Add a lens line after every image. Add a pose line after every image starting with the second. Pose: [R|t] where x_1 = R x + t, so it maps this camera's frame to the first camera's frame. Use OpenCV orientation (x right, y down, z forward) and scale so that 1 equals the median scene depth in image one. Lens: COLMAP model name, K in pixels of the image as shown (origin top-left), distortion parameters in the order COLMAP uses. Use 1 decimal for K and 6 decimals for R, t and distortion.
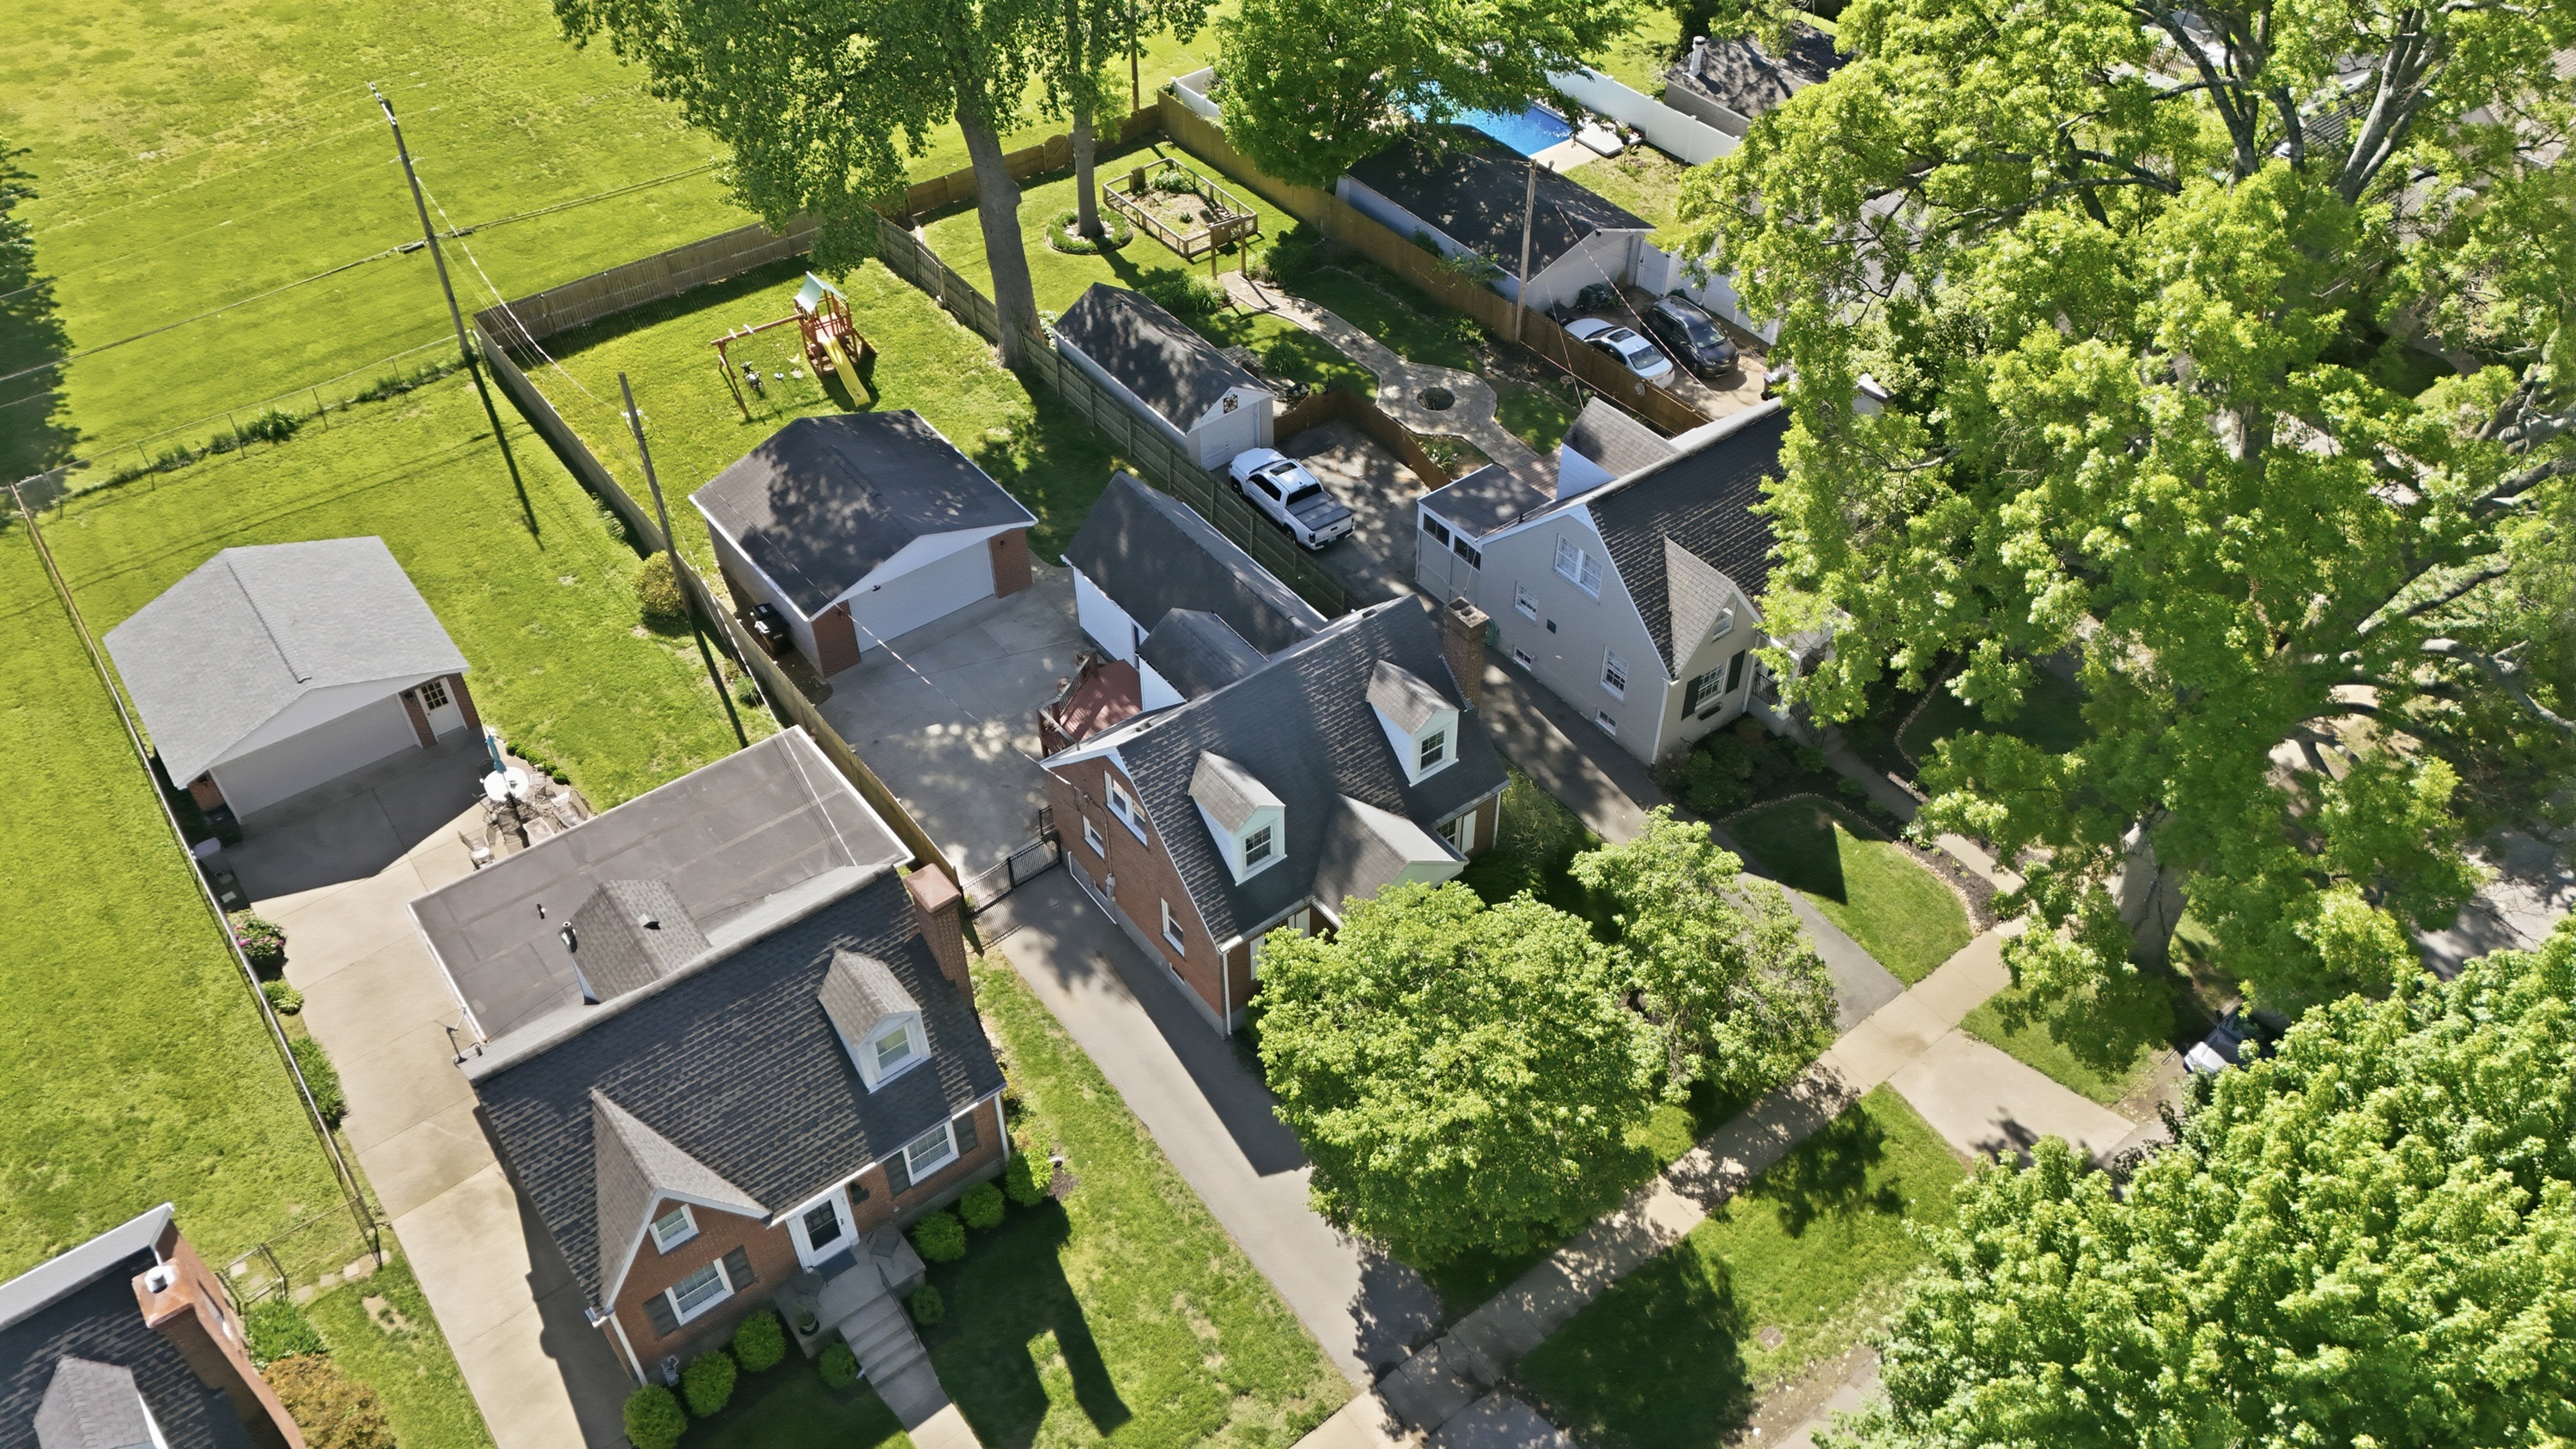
lens RADIAL K [[1877.8, 0, 1293.4], [0, 1877.8, 713.4], [0, 0, 1]] dist [0.054595, -0.048588]
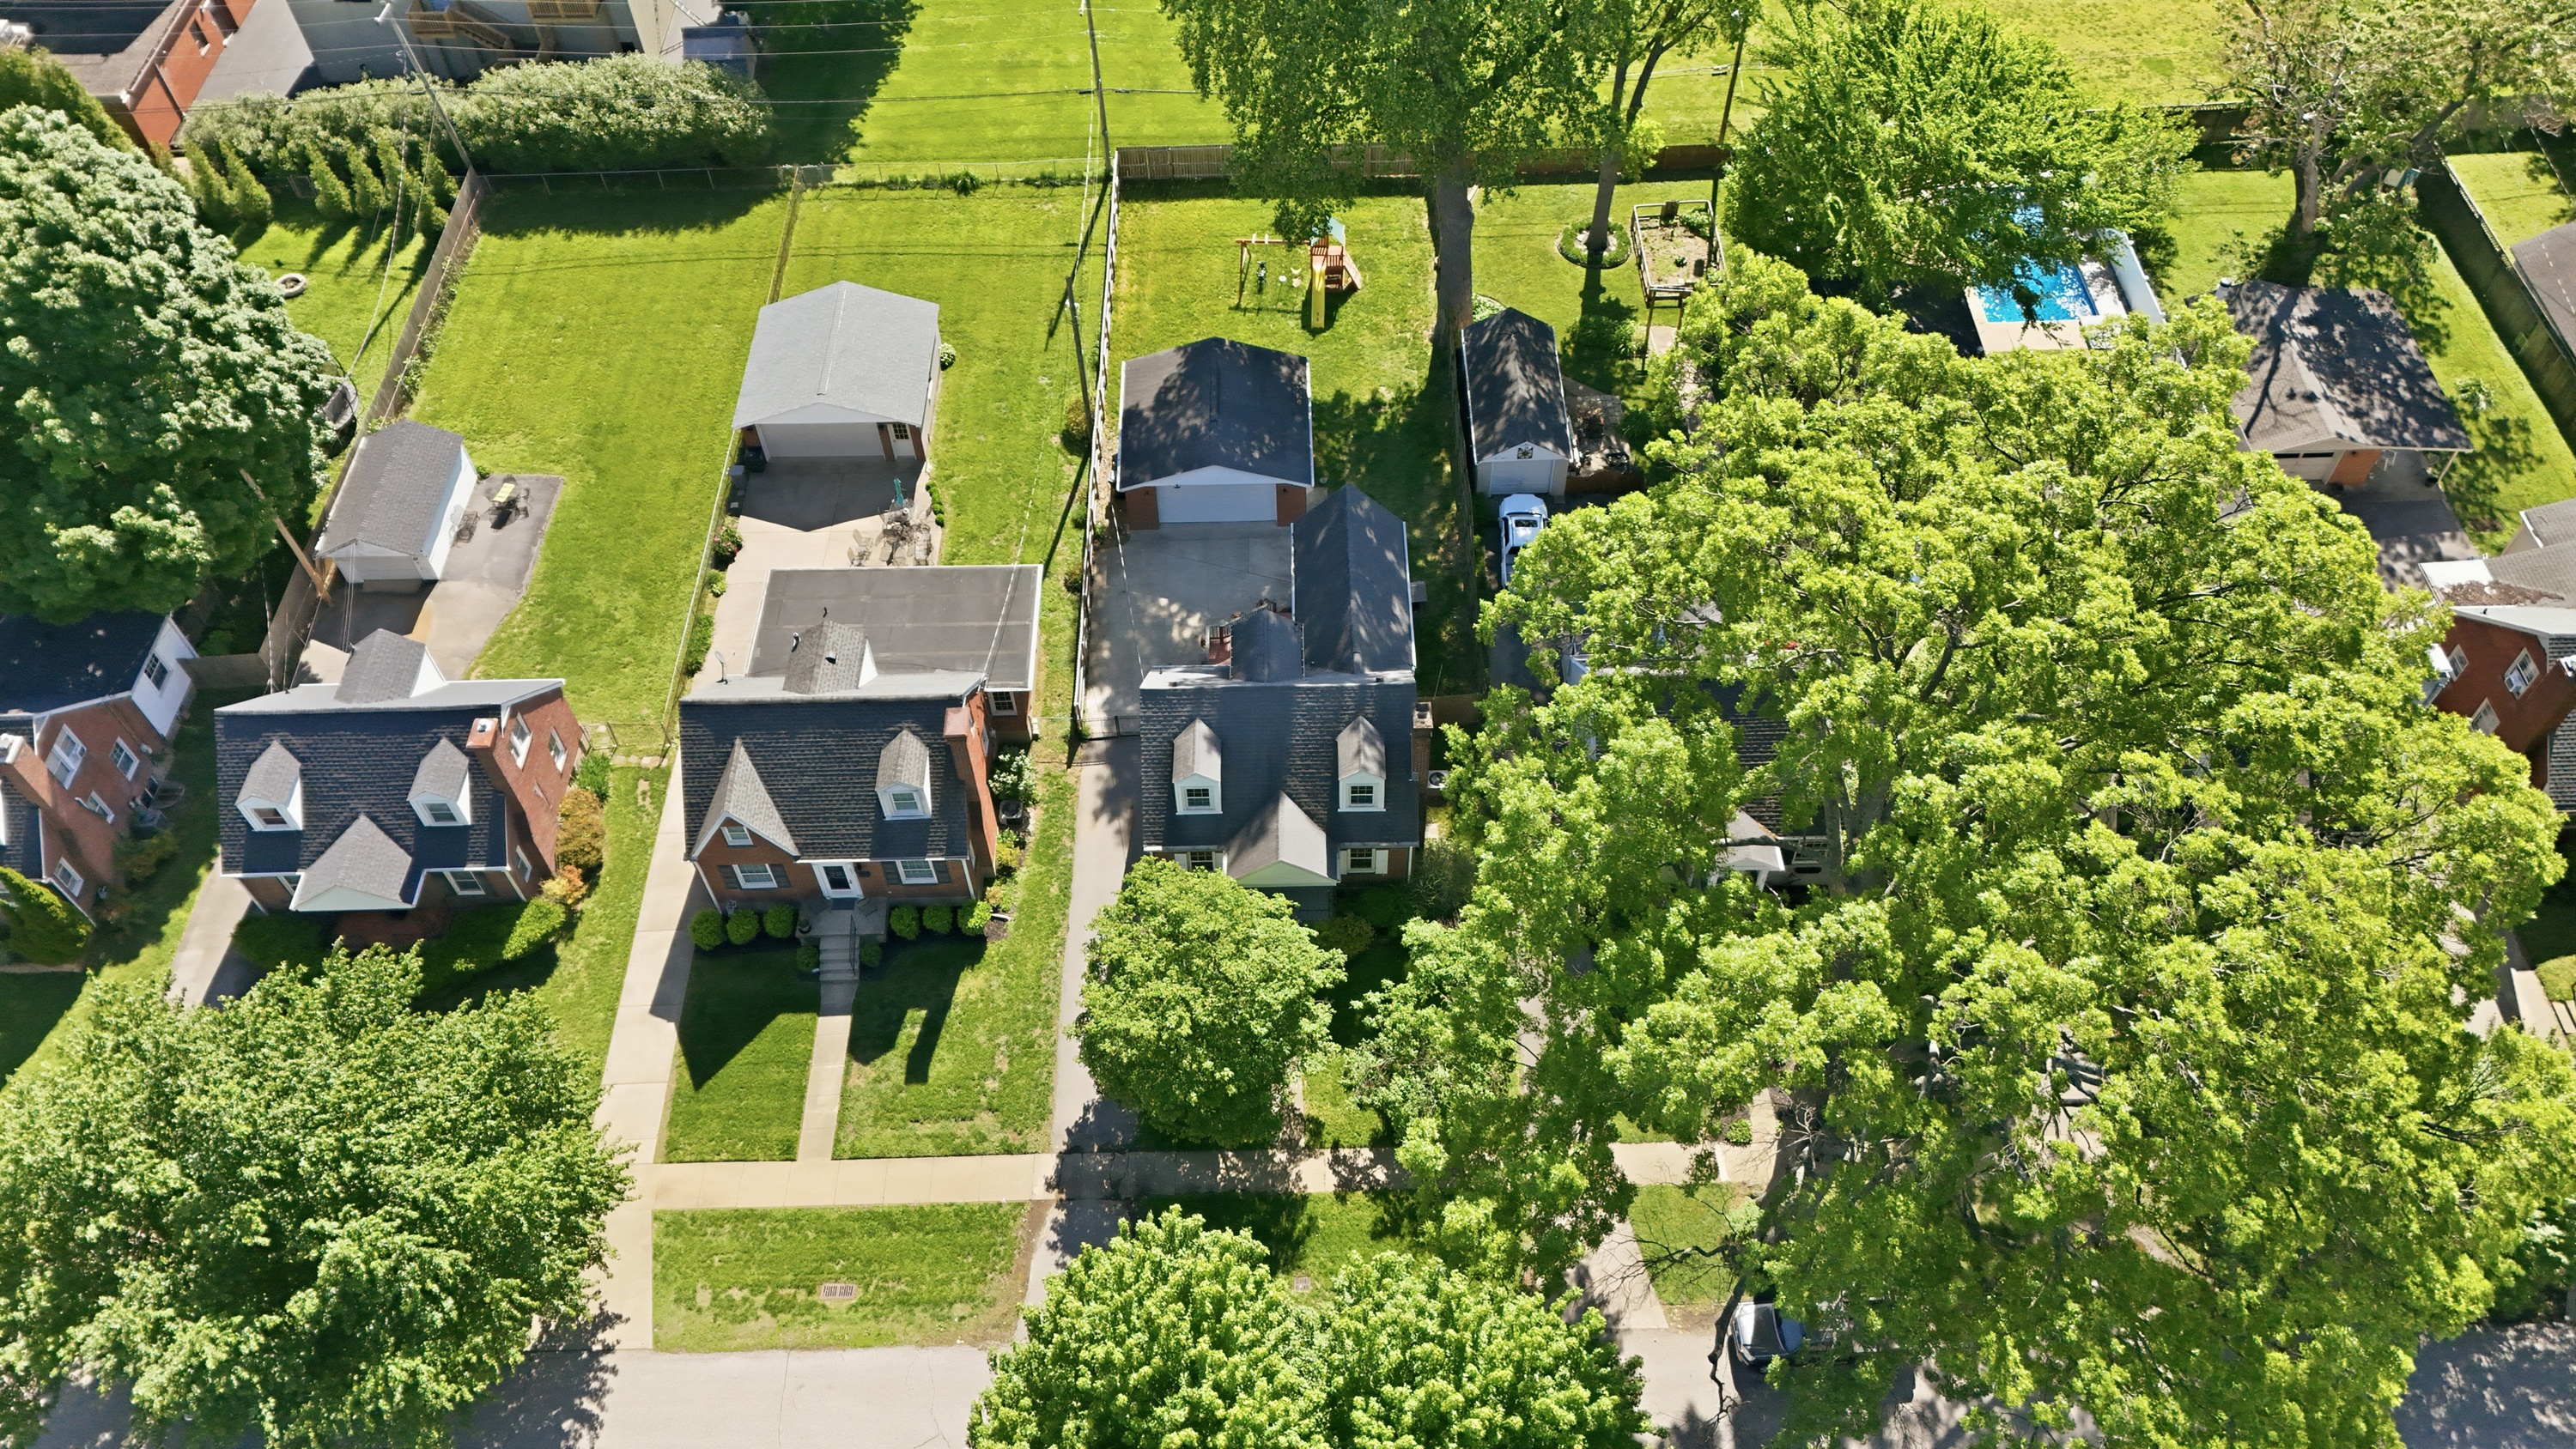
lens RADIAL K [[1877.8, 0, 1293.4], [0, 1877.8, 713.4], [0, 0, 1]] dist [0.054595, -0.048588]
pose [[0.802778, 0.461616, -0.377437, 0.432630], [-0.399358, 0.886285, 0.234547, -0.274334], [0.442788, -0.037556, 0.895840, -0.174915]]
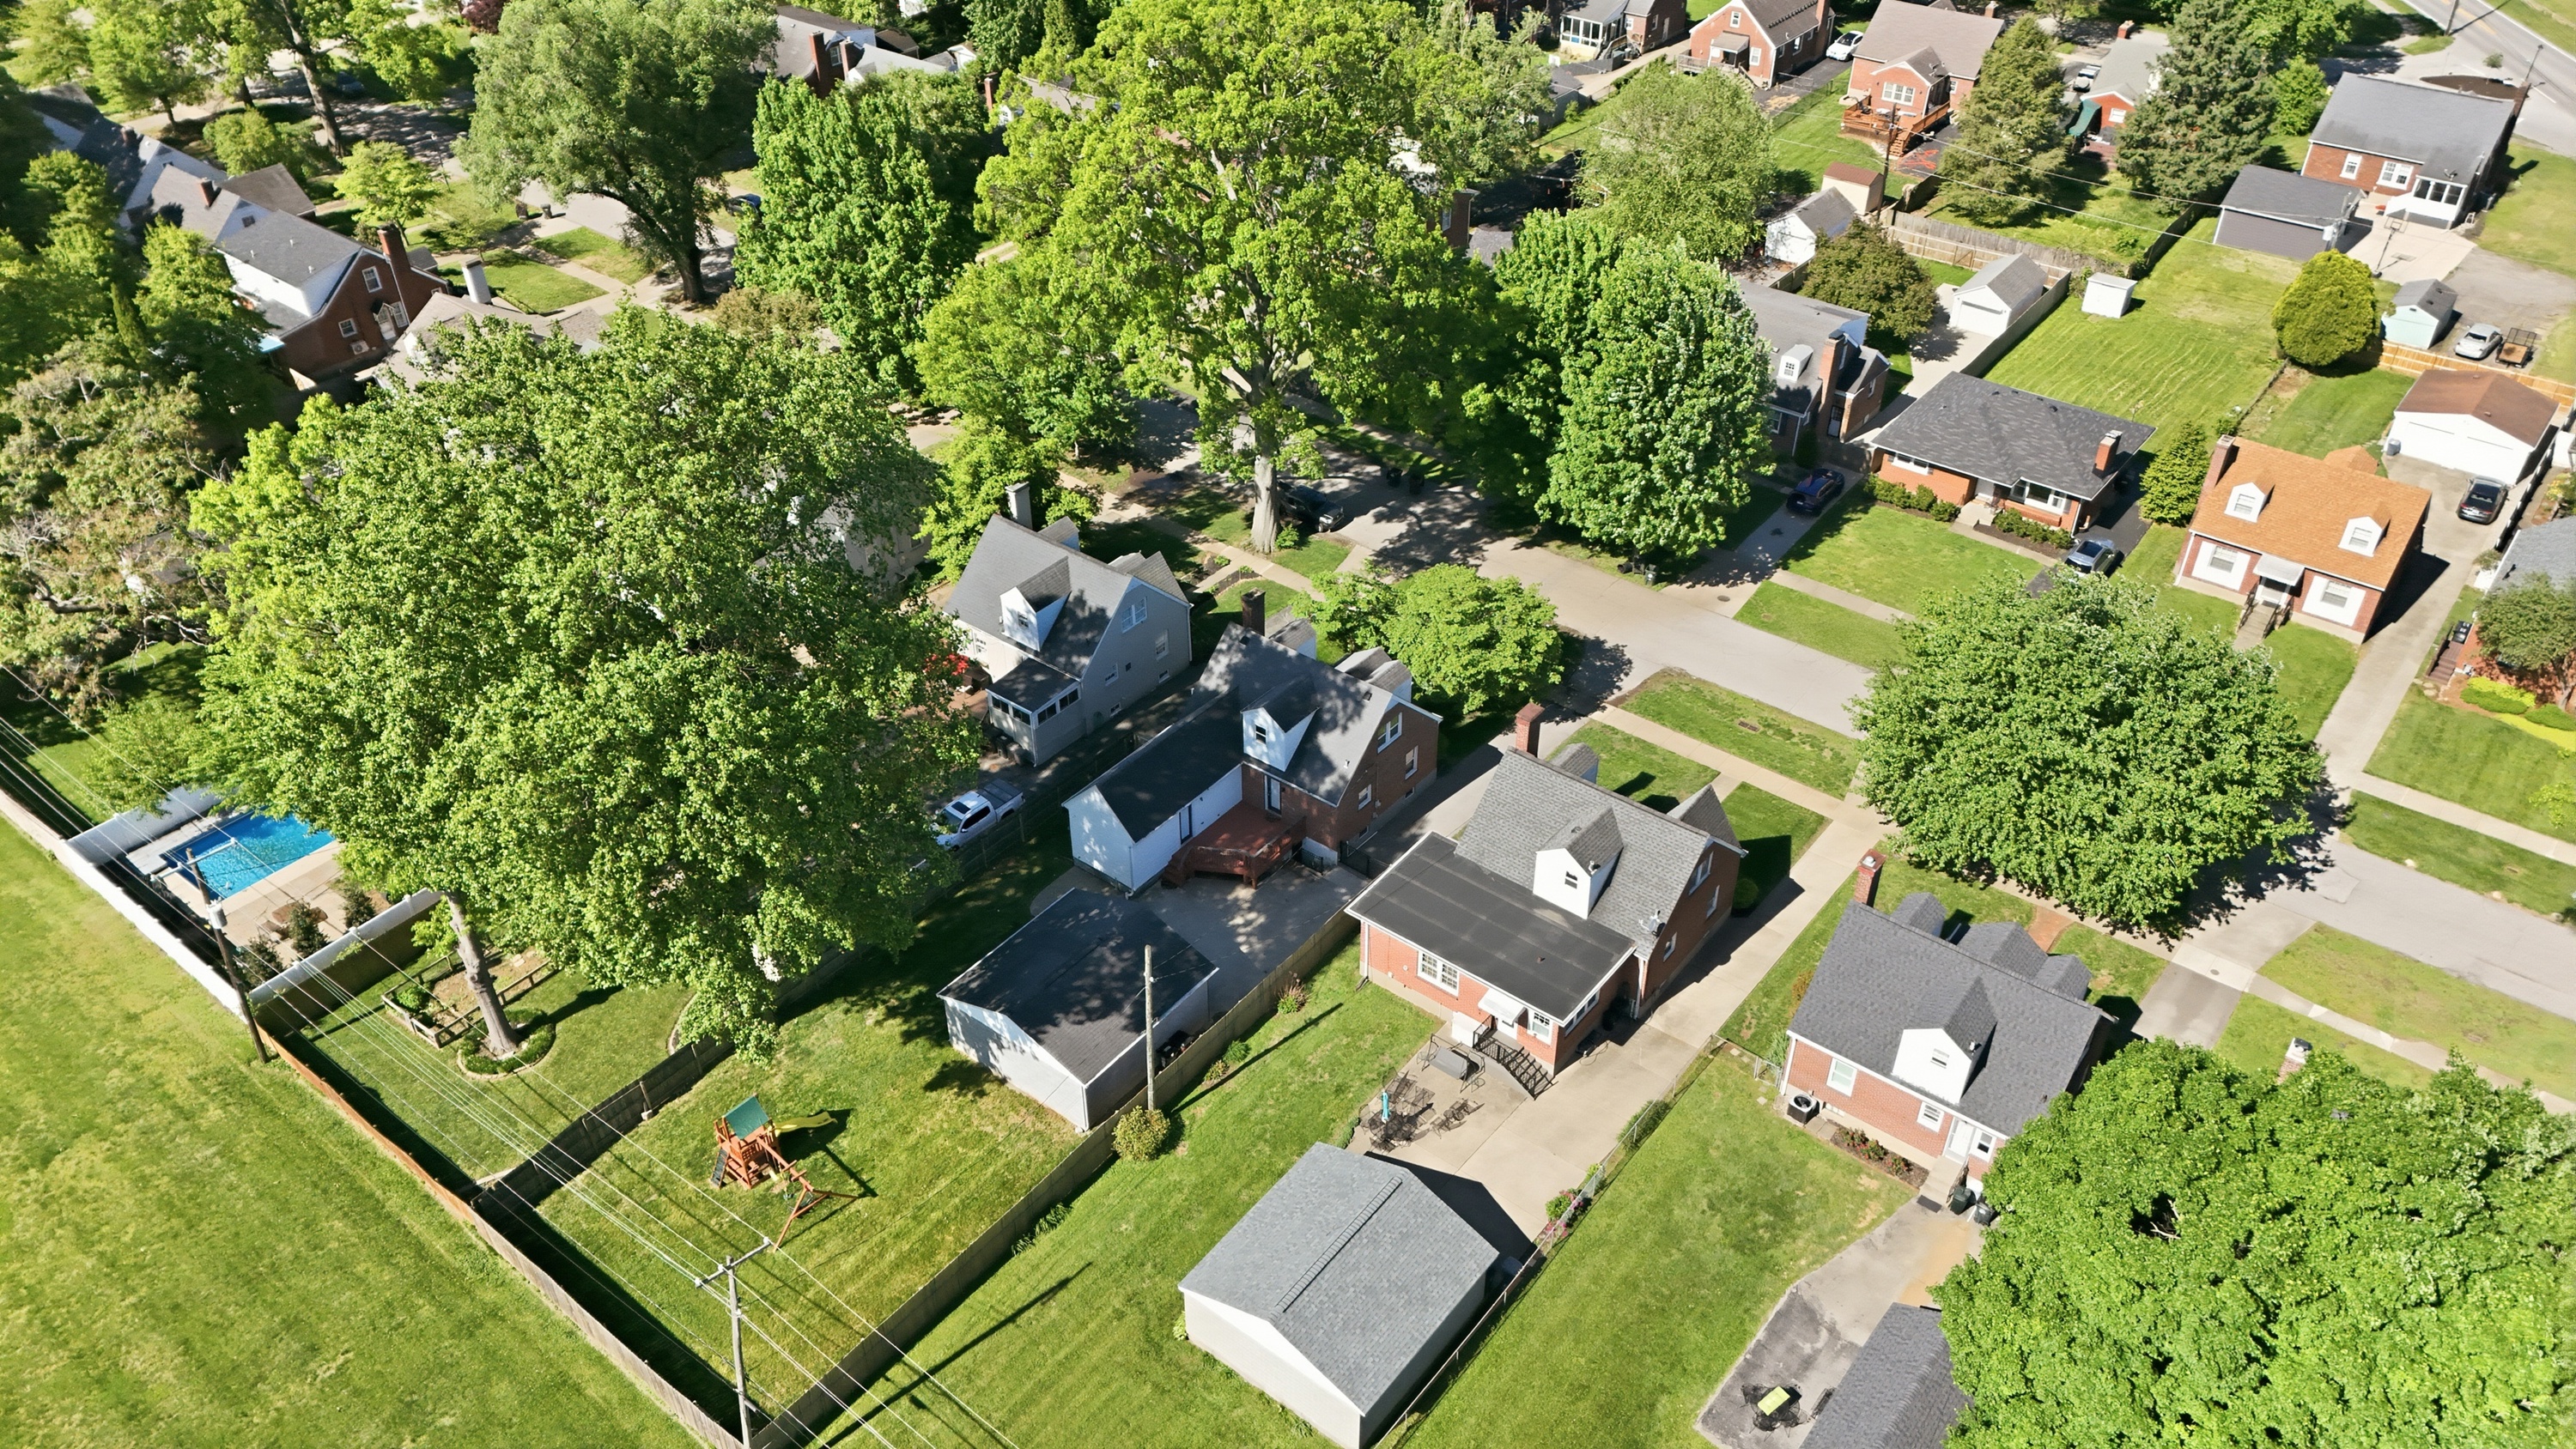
lens RADIAL K [[1921.5, 0, 1294.8], [0, 1921.5, 688.1], [0, 0, 1]] dist [0.044410, -0.034465]
pose [[-0.249945, -0.560188, 0.789758, -1.243099], [0.663826, 0.494644, 0.560948, -0.882764], [-0.704885, 0.664467, 0.248234, 0.477084]]
